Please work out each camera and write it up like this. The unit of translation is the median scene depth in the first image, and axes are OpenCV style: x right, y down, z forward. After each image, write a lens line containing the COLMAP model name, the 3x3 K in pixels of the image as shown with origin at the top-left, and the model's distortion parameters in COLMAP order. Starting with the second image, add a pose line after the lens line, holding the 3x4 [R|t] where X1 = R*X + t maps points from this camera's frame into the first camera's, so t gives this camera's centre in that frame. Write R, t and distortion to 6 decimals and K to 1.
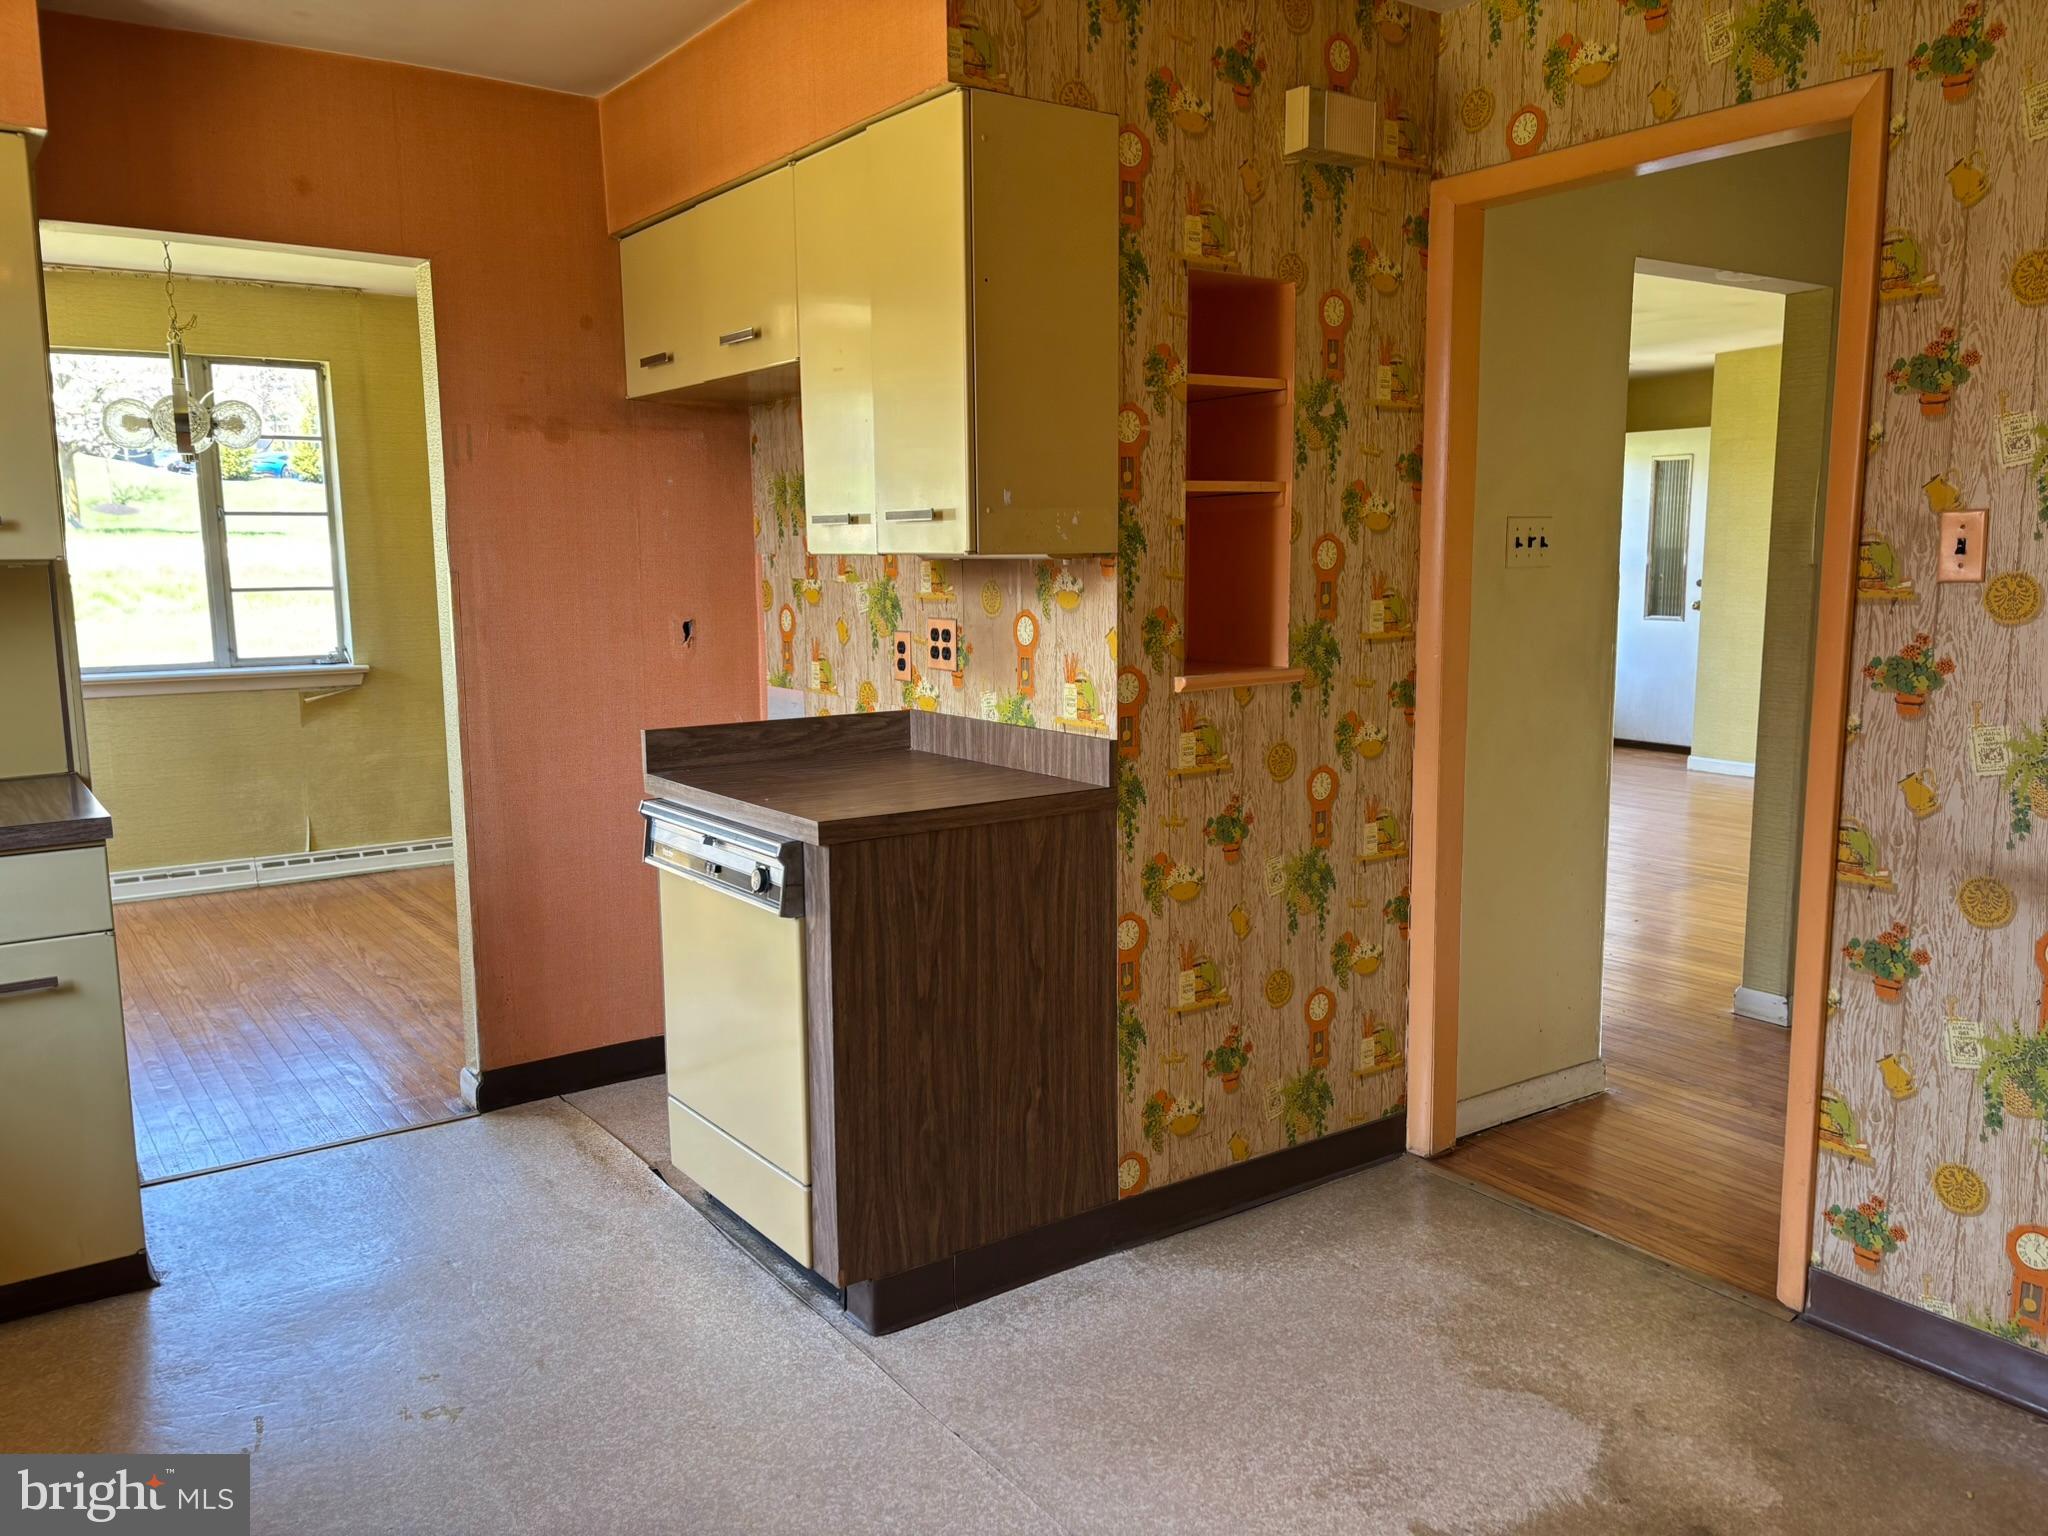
lens RADIAL K [[1546.9, 0, 1022.3], [0, 1546.9, 779.6], [0, 0, 1]] dist [0.055358, -0.052913]
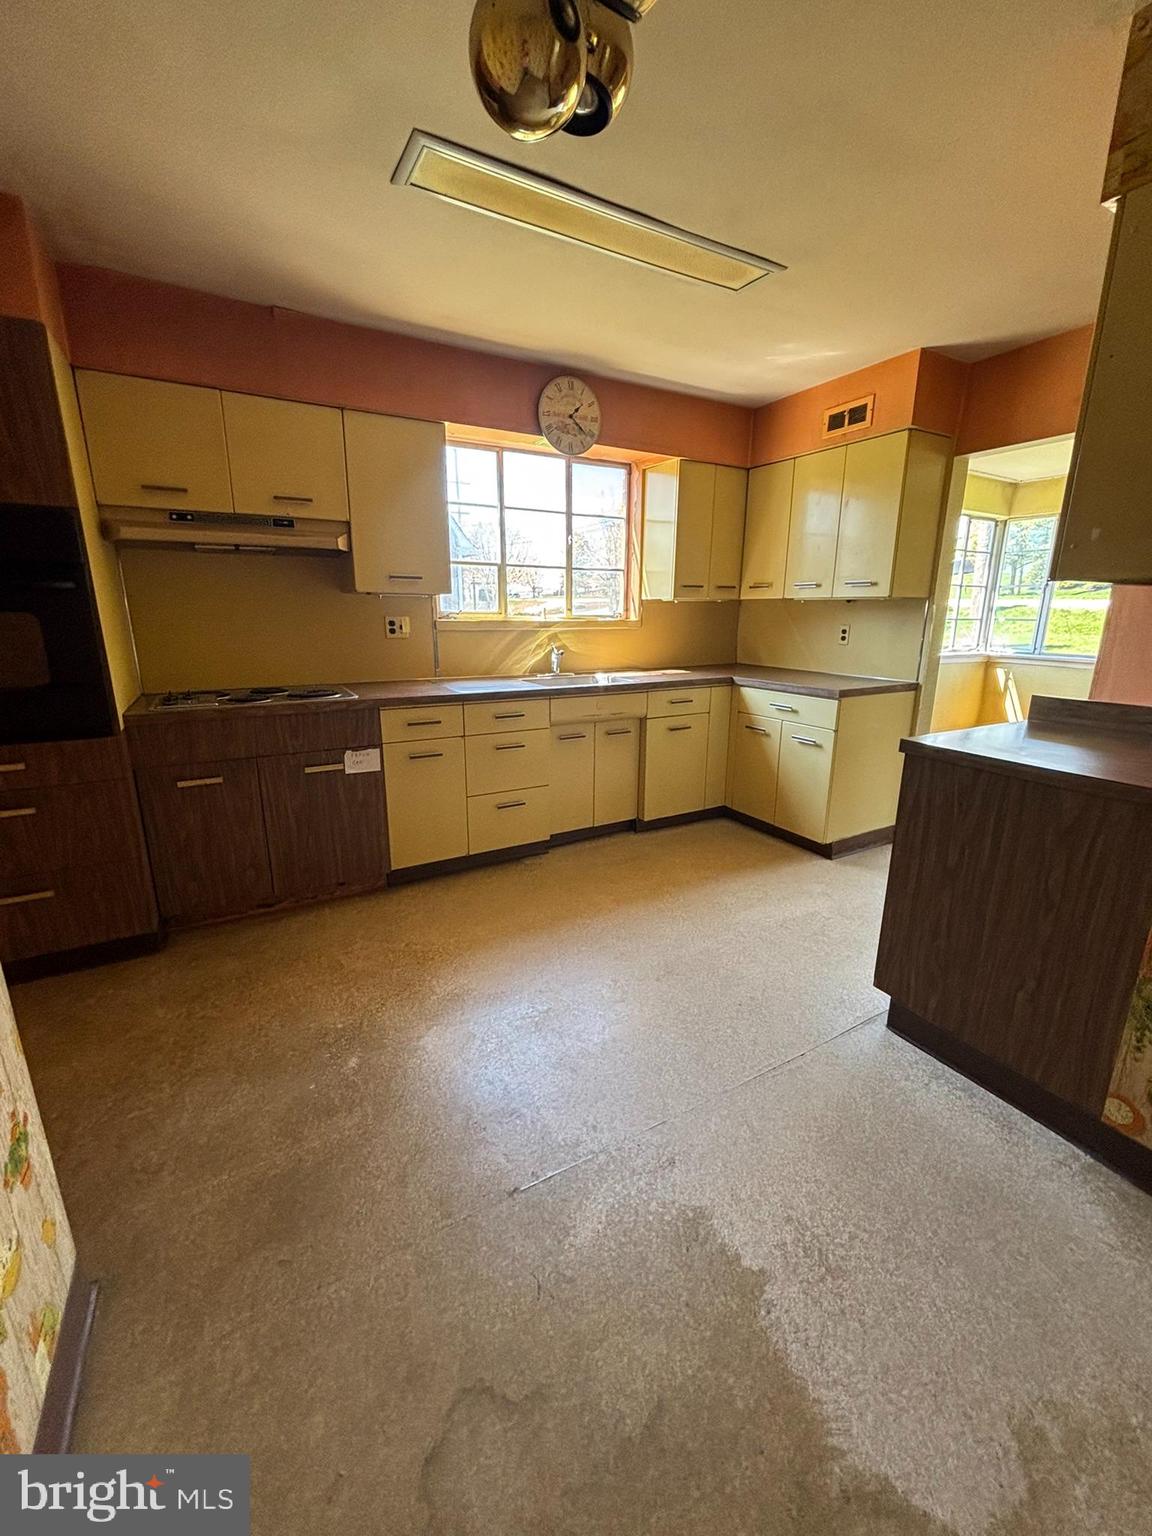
lens RADIAL K [[618.1, 0, 580.5], [0, 618.1, 770.7], [0, 0, 1]] dist [0.004080, -0.001870]
pose [[-0.110861, 0.259529, -0.959351, 0.506612], [-0.151134, 0.949672, 0.274375, -0.065677], [0.982277, 0.175408, -0.066058, 0.575816]]
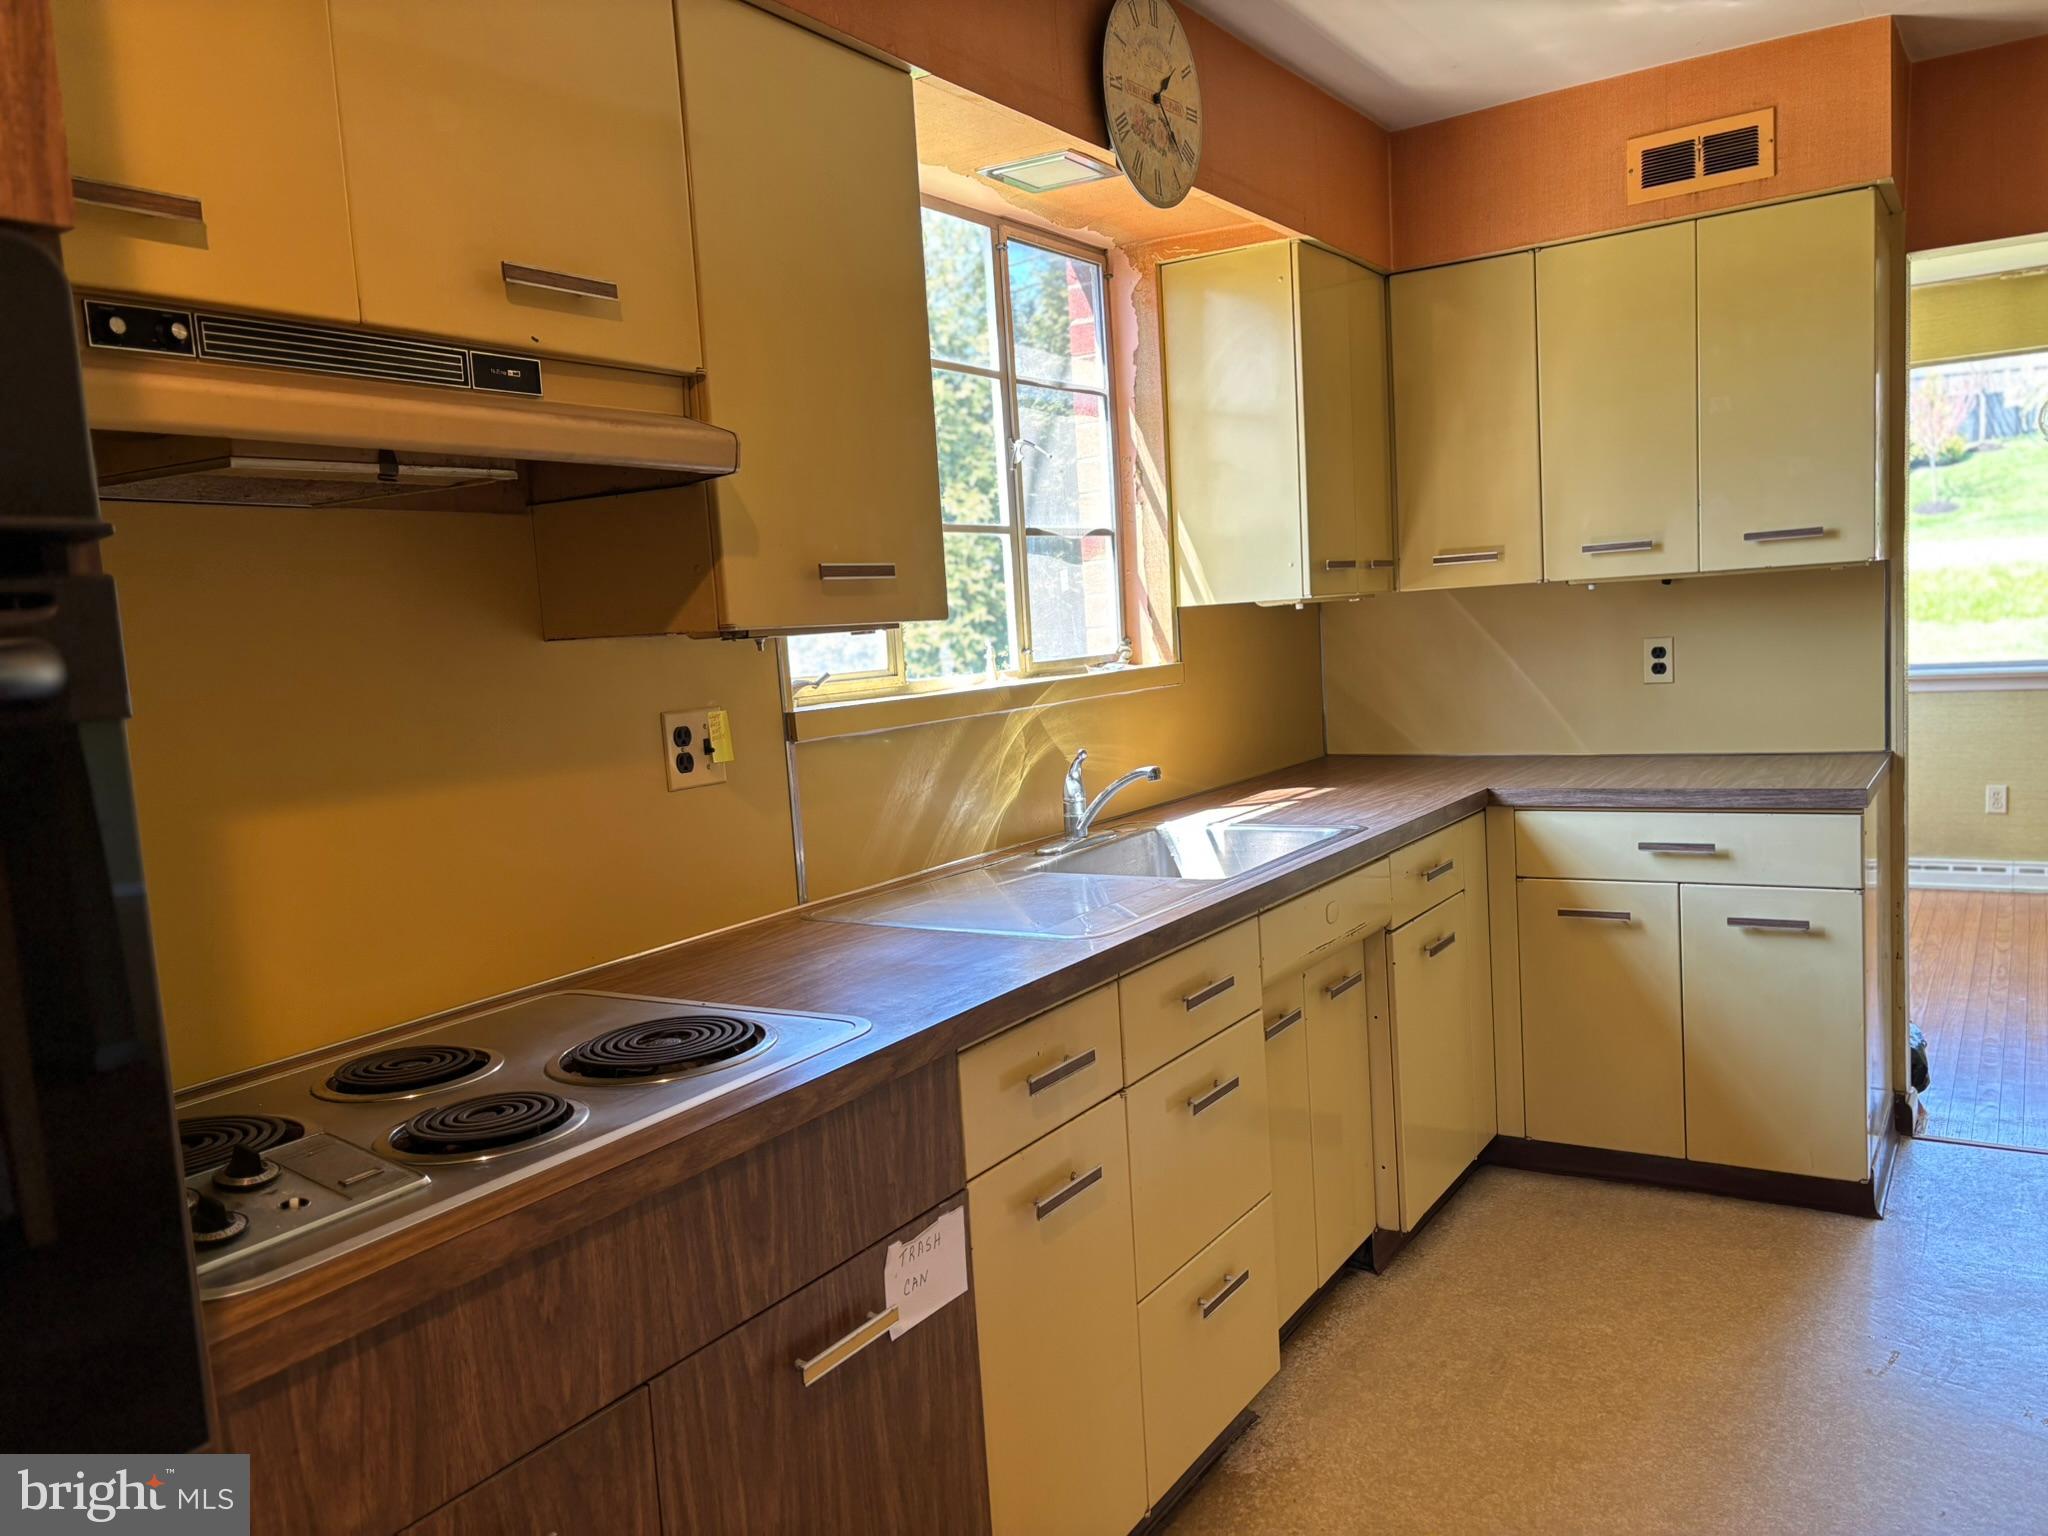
lens RADIAL K [[1546.9, 0, 1018.9], [0, 1546.9, 788.9], [0, 0, 1]] dist [0.055358, -0.052913]
pose [[0.367134, 0.087129, -0.926078, 0.207368], [-0.076986, 0.995034, 0.063097, 0.000129], [0.926977, 0.048130, 0.372018, 0.018765]]
